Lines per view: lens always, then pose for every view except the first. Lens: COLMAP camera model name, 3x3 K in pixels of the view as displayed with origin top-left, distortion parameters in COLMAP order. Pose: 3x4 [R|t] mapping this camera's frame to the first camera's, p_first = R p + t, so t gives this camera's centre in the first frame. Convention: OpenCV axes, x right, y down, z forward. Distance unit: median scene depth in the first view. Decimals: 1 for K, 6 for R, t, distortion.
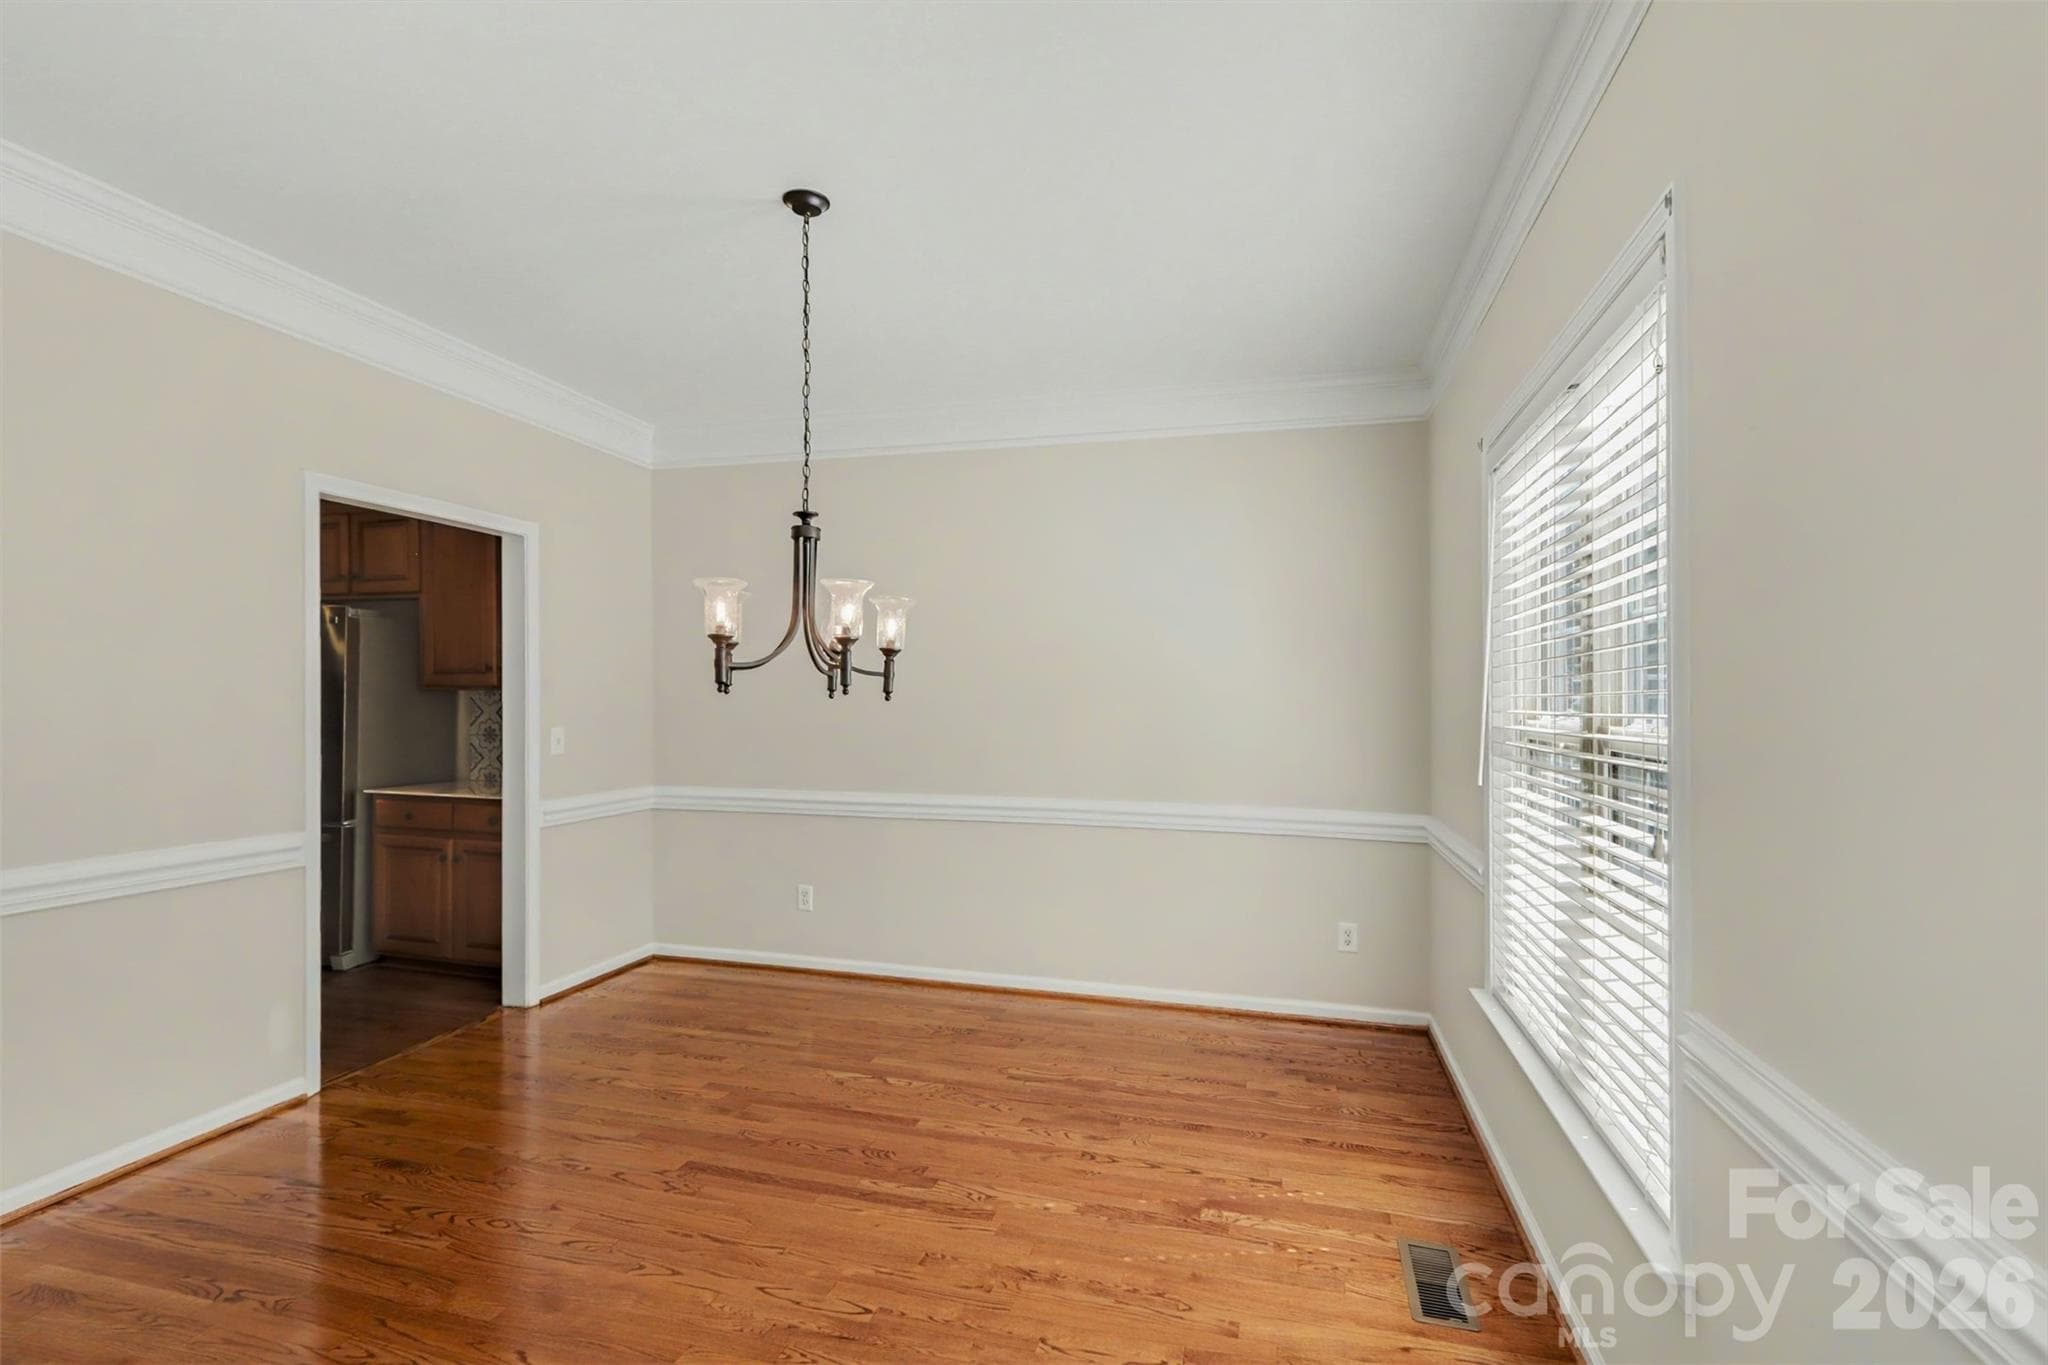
lens RADIAL K [[941.1, 0, 1024.0], [0, 941.1, 682.5], [0, 0, 1]] dist [-0.002750, -0.000245]
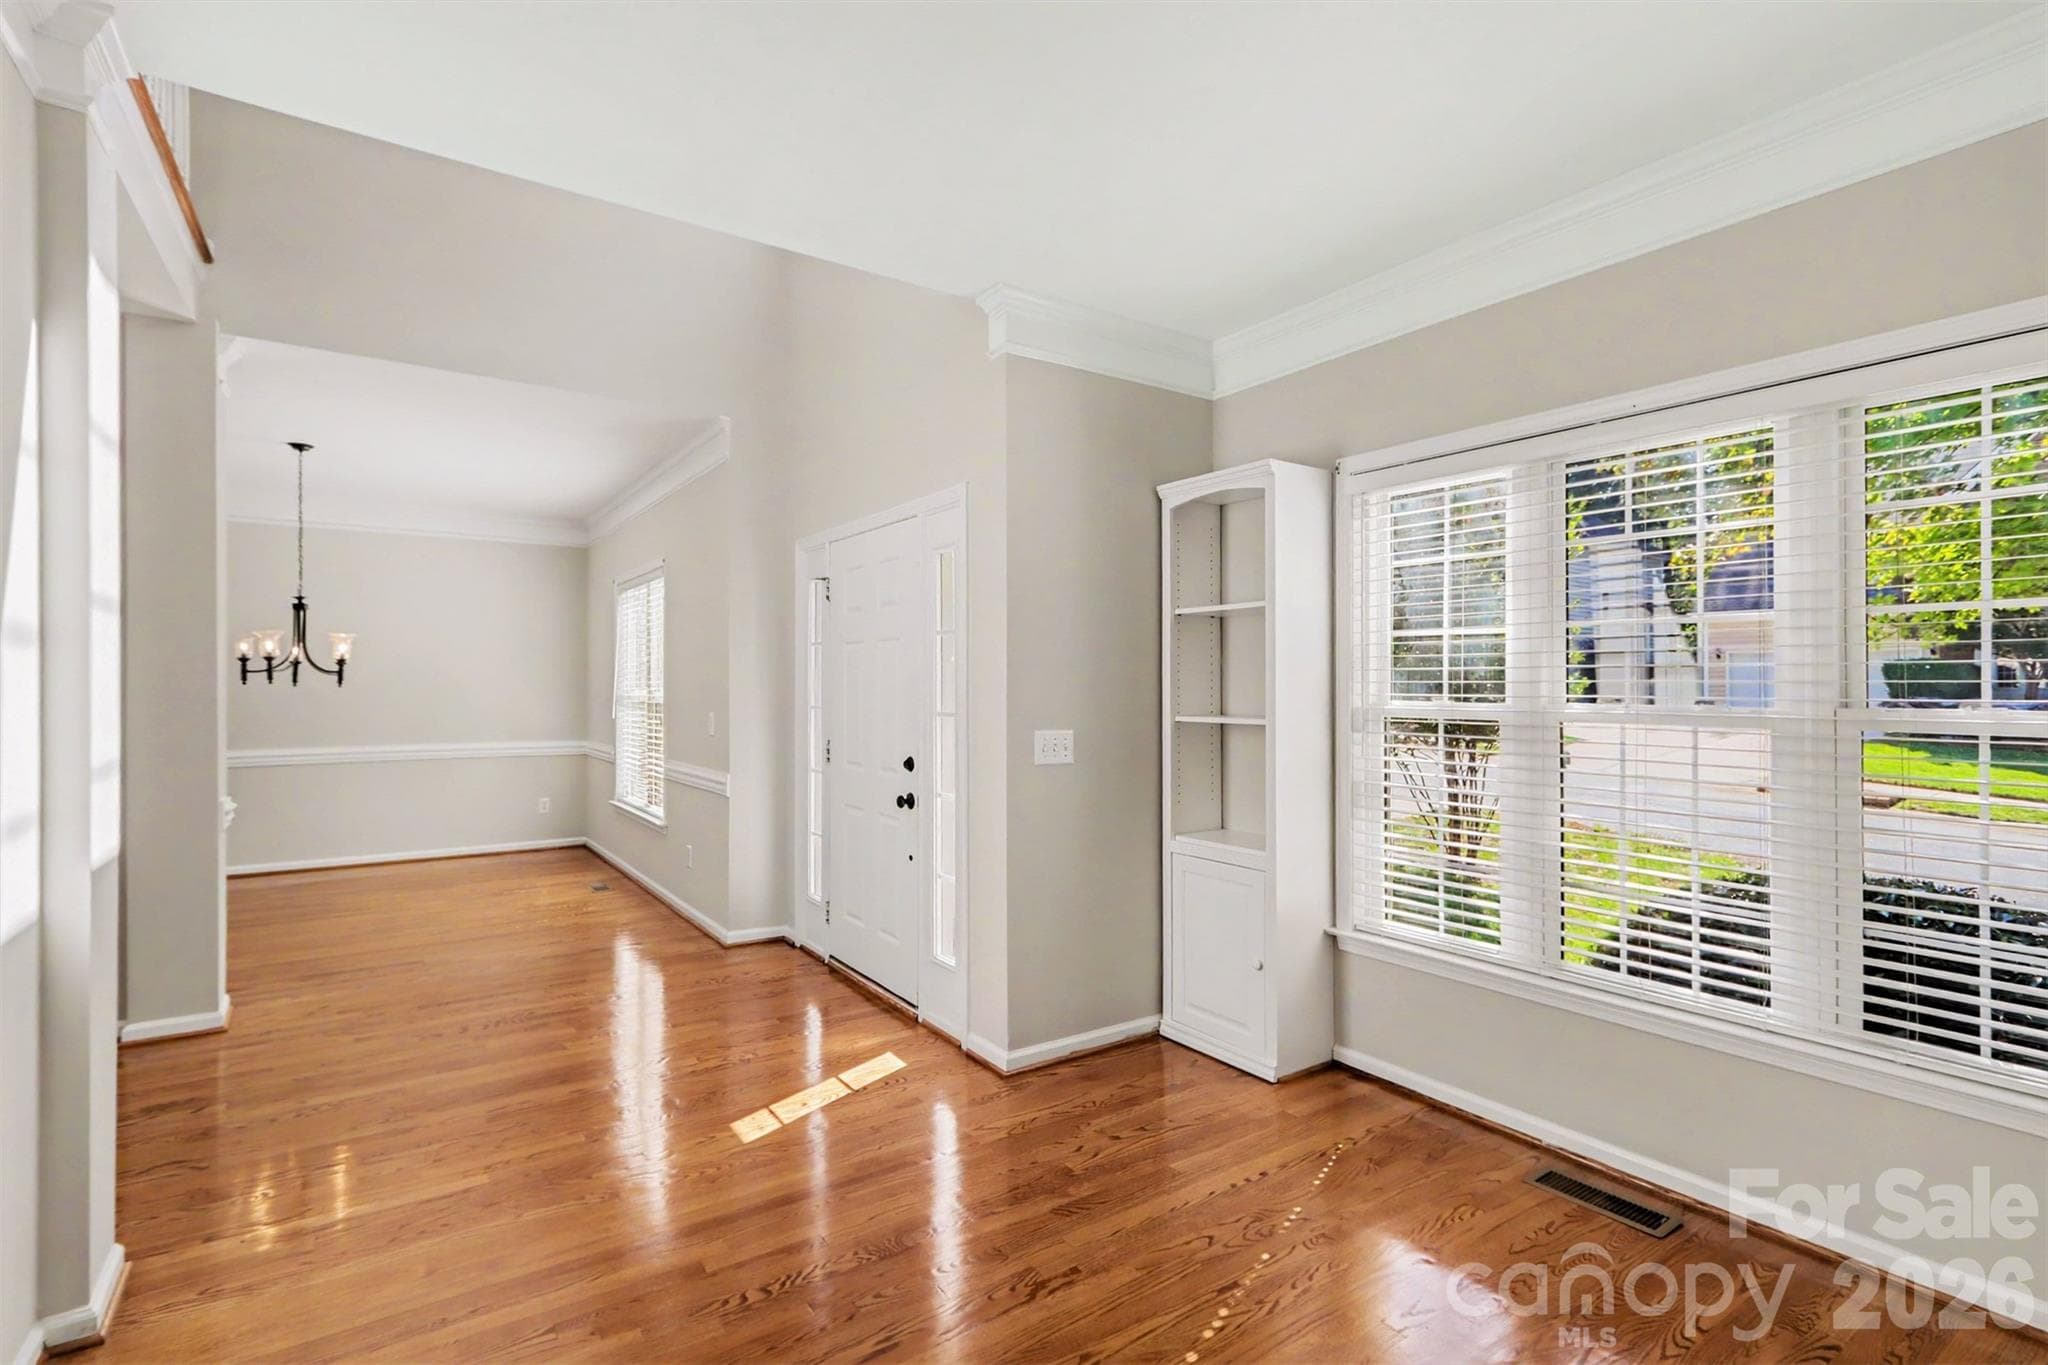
lens RADIAL K [[941.1, 0, 1024.0], [0, 941.1, 682.5], [0, 0, 1]] dist [-0.002750, -0.000245]
pose [[0.649231, -0.002795, 0.760586, -0.755823], [-0.028558, 0.999199, 0.028049, -0.090563], [-0.760055, -0.039931, 0.648631, -1.547133]]
